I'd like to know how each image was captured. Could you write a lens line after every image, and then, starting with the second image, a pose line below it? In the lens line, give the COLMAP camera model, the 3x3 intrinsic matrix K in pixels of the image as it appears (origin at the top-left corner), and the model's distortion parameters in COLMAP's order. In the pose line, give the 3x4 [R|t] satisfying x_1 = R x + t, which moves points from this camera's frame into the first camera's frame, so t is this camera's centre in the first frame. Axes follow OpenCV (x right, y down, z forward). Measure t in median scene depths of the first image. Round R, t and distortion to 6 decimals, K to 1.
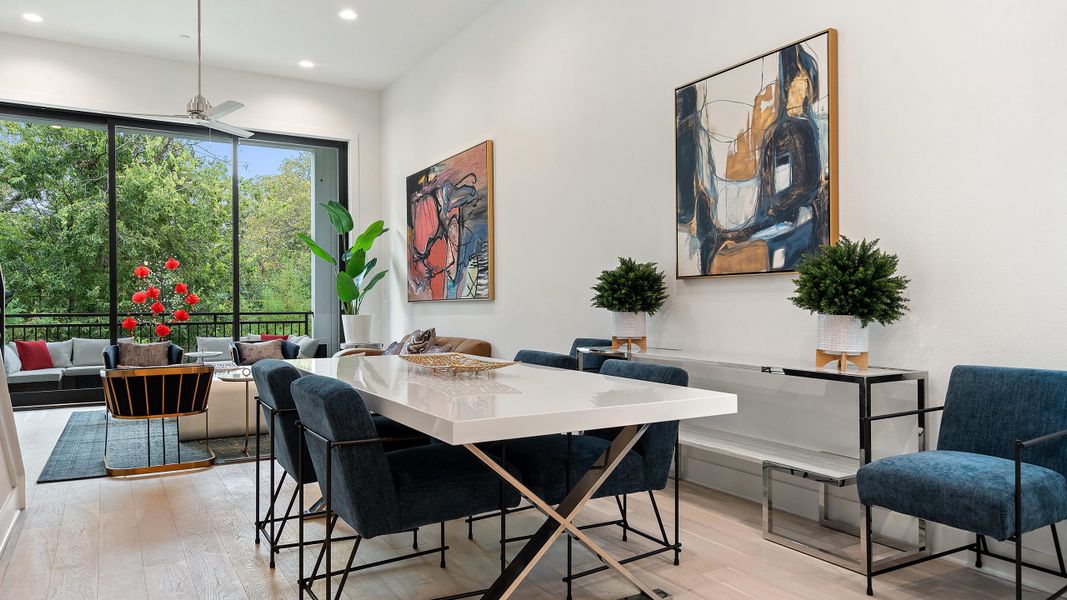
lens RADIAL K [[725.6, 0, 485.2], [0, 725.6, 298.0], [0, 0, 1]] dist [0.003134, 0.009278]
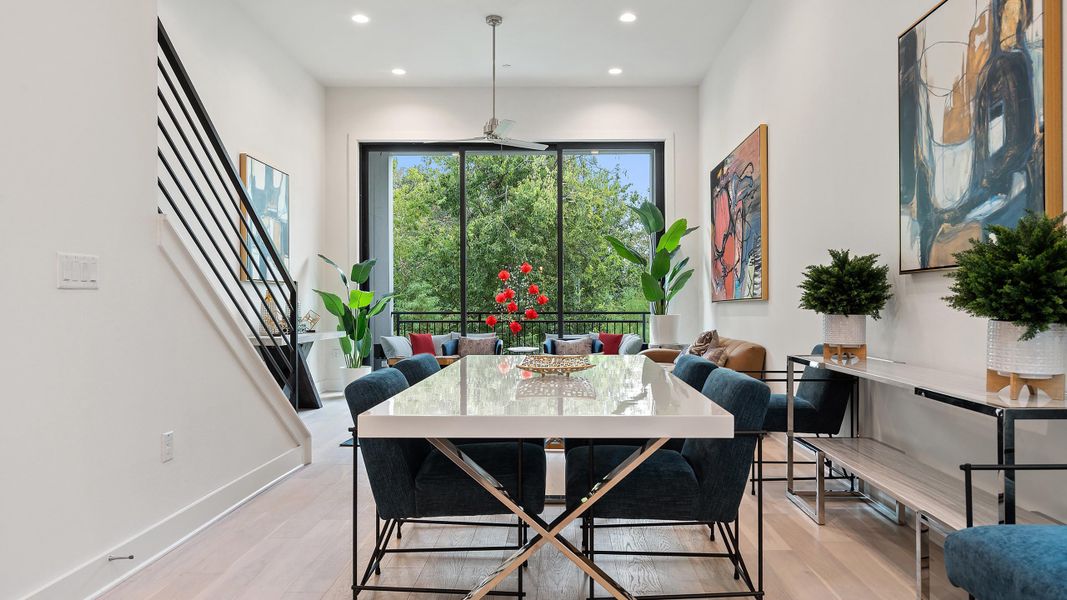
lens RADIAL K [[725.6, 0, 529.5], [0, 725.6, 298.0], [0, 0, 1]] dist [0.003134, 0.009278]
pose [[0.855022, -0.001783, -0.518588, 0.324437], [0.001839, 0.999998, -0.000406, -0.000120], [0.518588, -0.000607, 0.855024, 0.099653]]
